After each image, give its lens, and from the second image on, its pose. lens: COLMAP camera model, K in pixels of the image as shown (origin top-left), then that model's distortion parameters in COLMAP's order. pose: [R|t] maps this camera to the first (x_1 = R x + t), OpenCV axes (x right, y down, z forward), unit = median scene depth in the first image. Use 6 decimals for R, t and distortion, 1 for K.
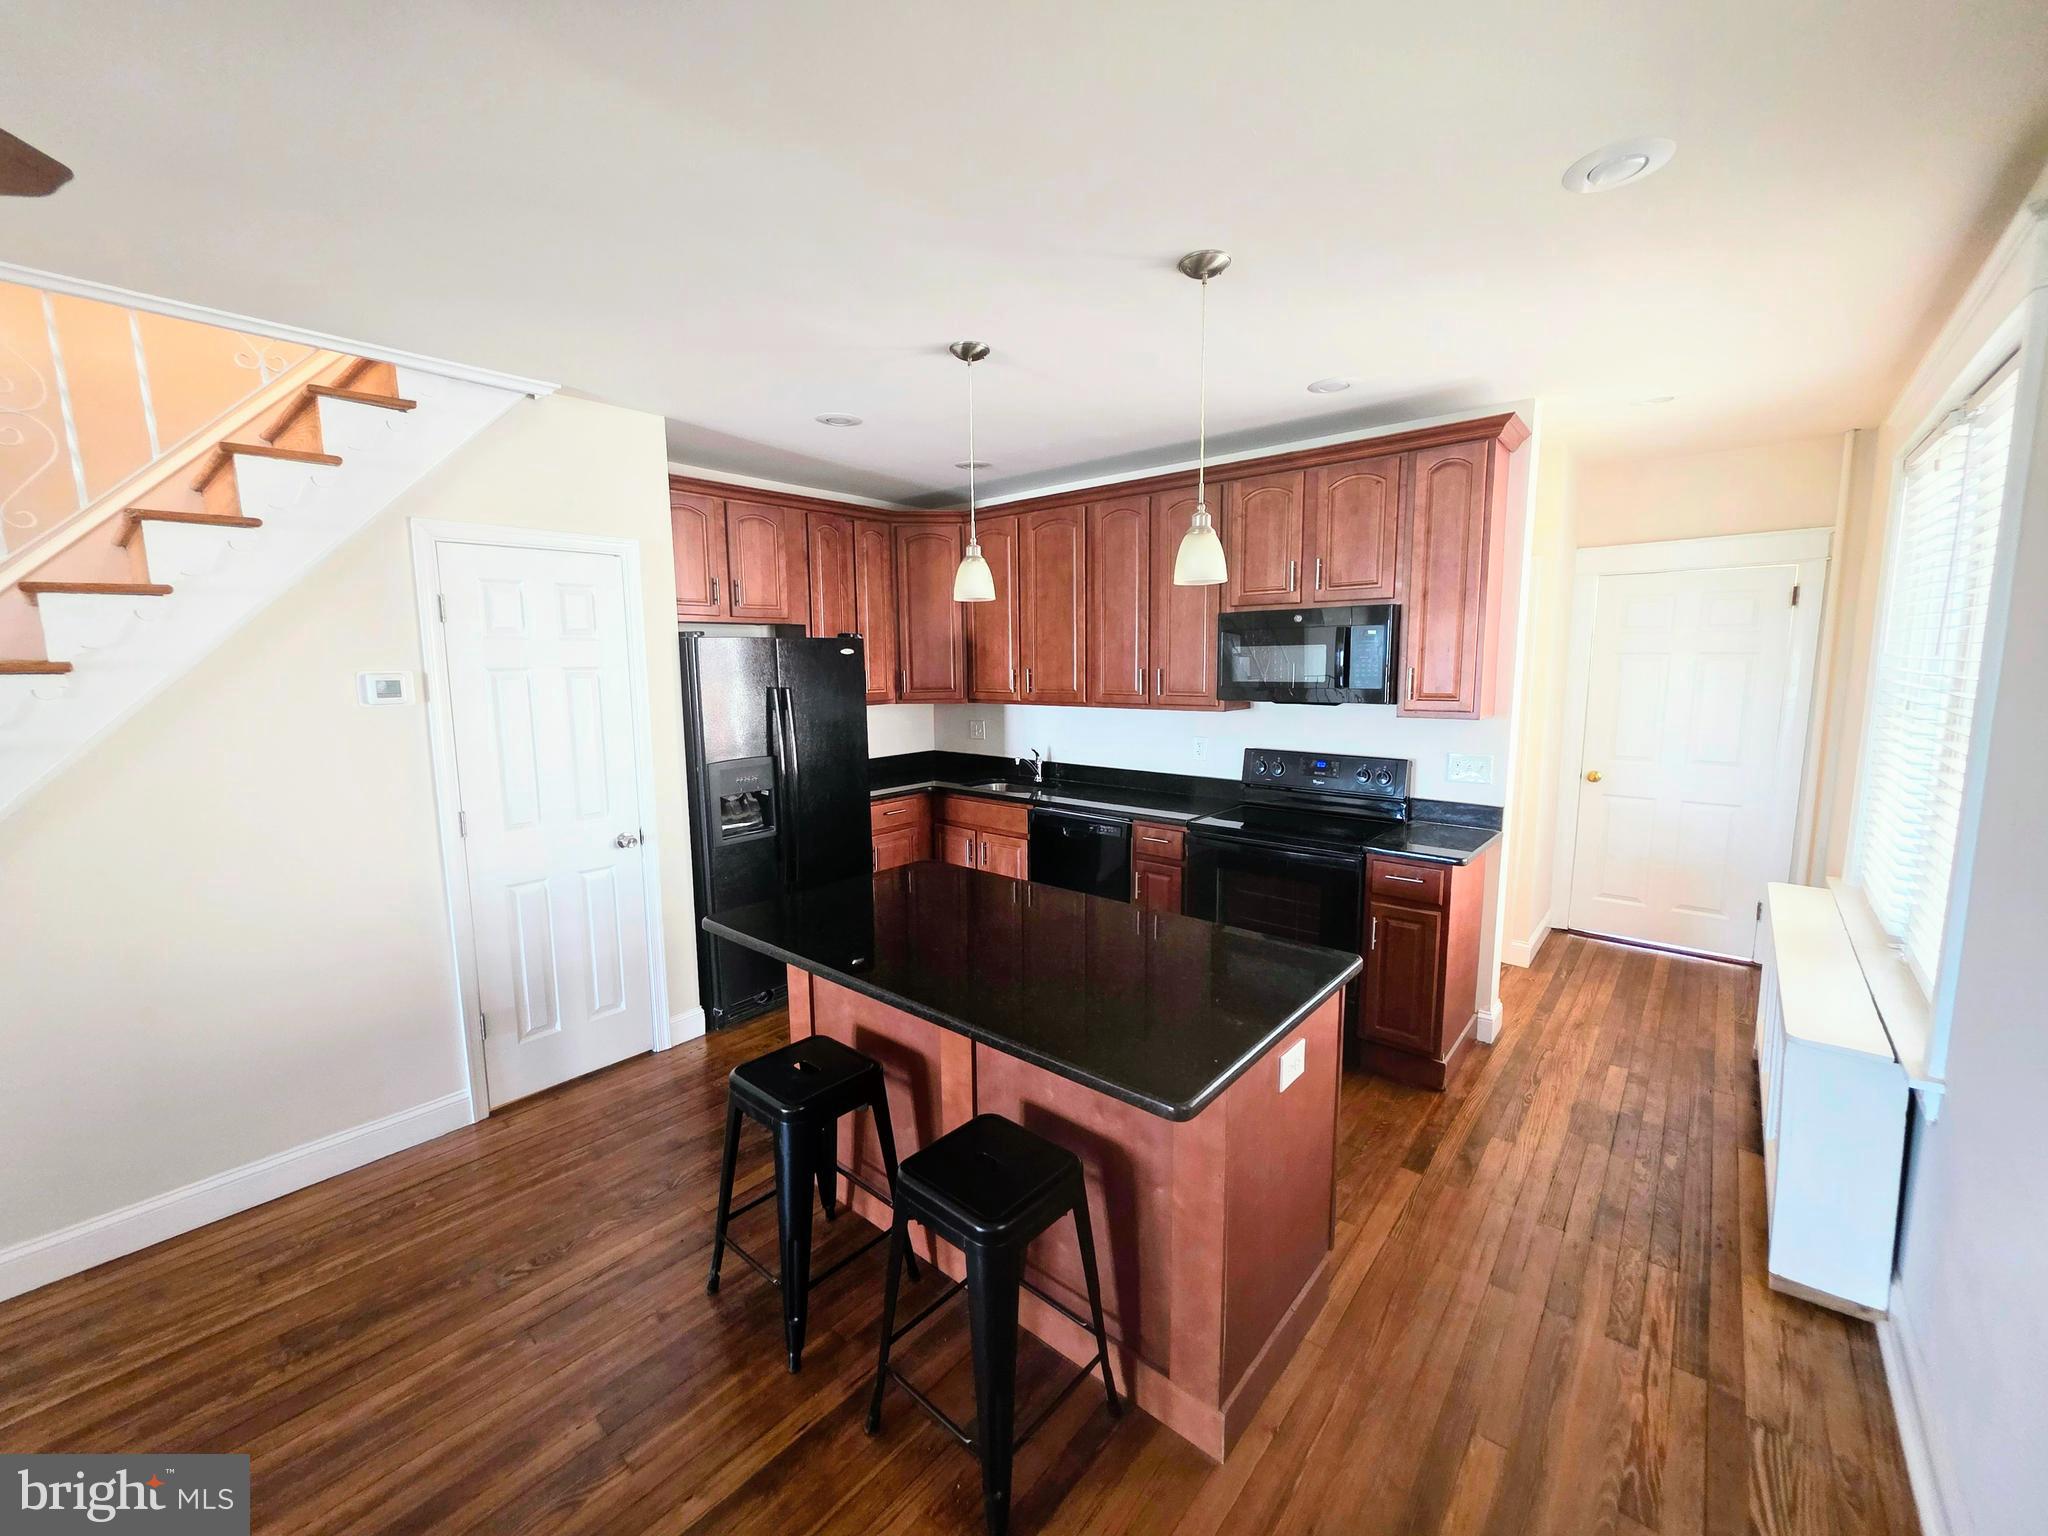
lens RADIAL K [[817.1, 0, 1012.7], [0, 817.1, 761.6], [0, 0, 1]] dist [-0.003637, 0.001841]
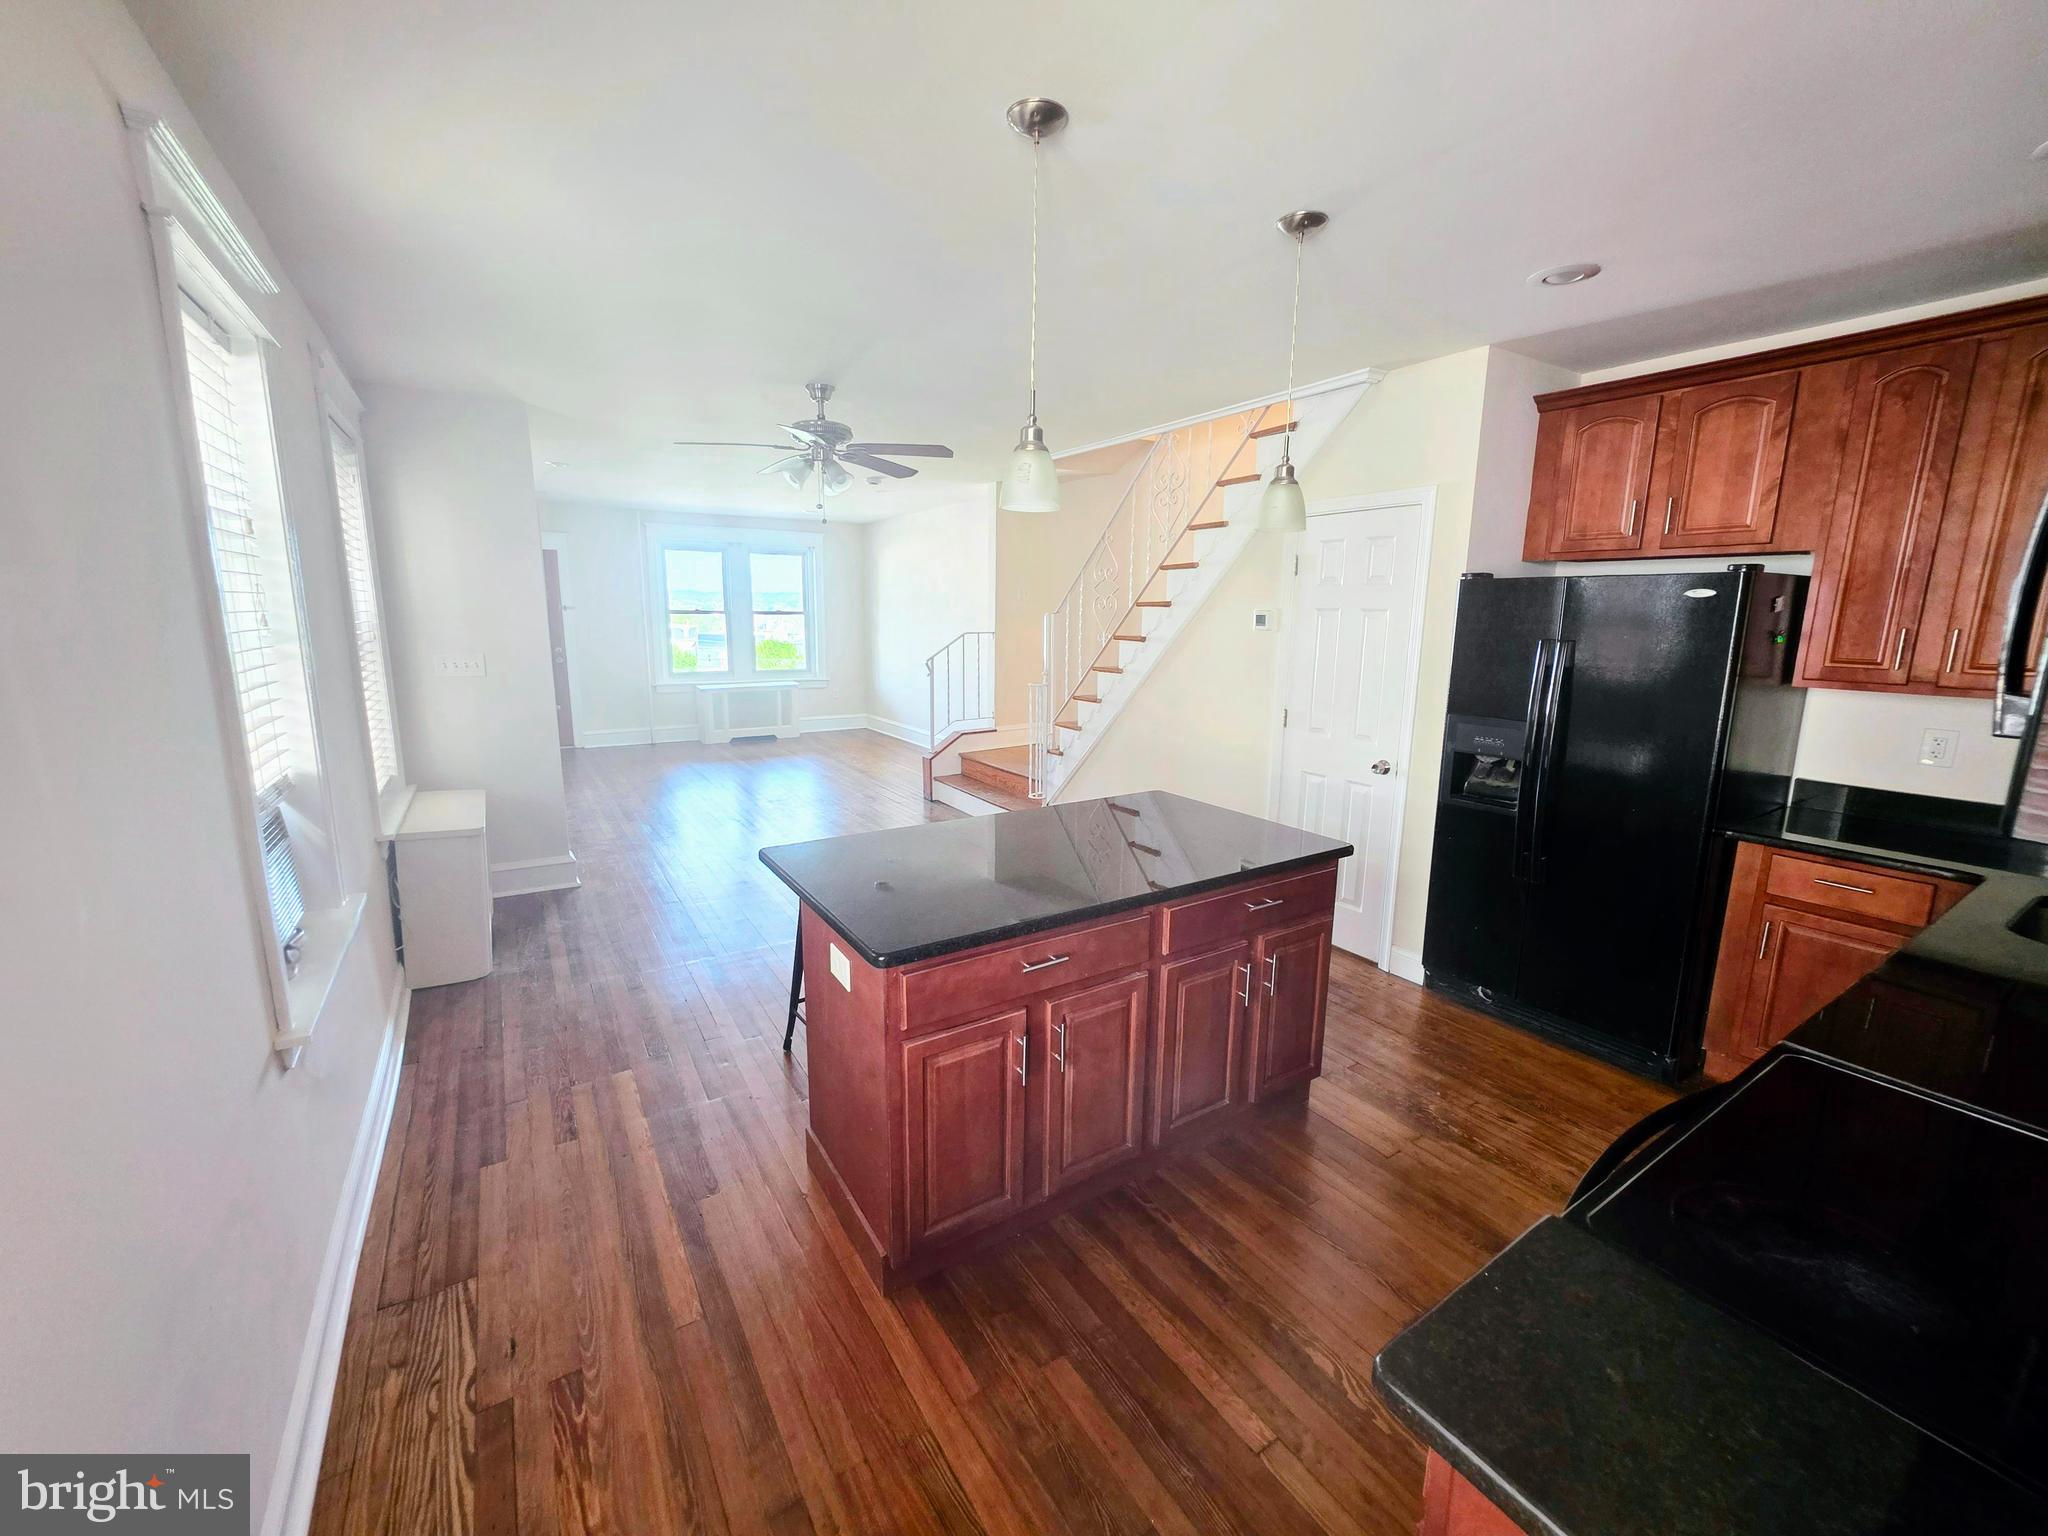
lens RADIAL K [[817.1, 0, 1016.7], [0, 817.1, 760.8], [0, 0, 1]] dist [-0.003637, 0.001841]
pose [[-0.283495, 0.179082, -0.942104, 0.757339], [-0.133062, 0.965560, 0.223582, -0.103082], [0.949697, 0.188743, -0.249902, 0.866759]]
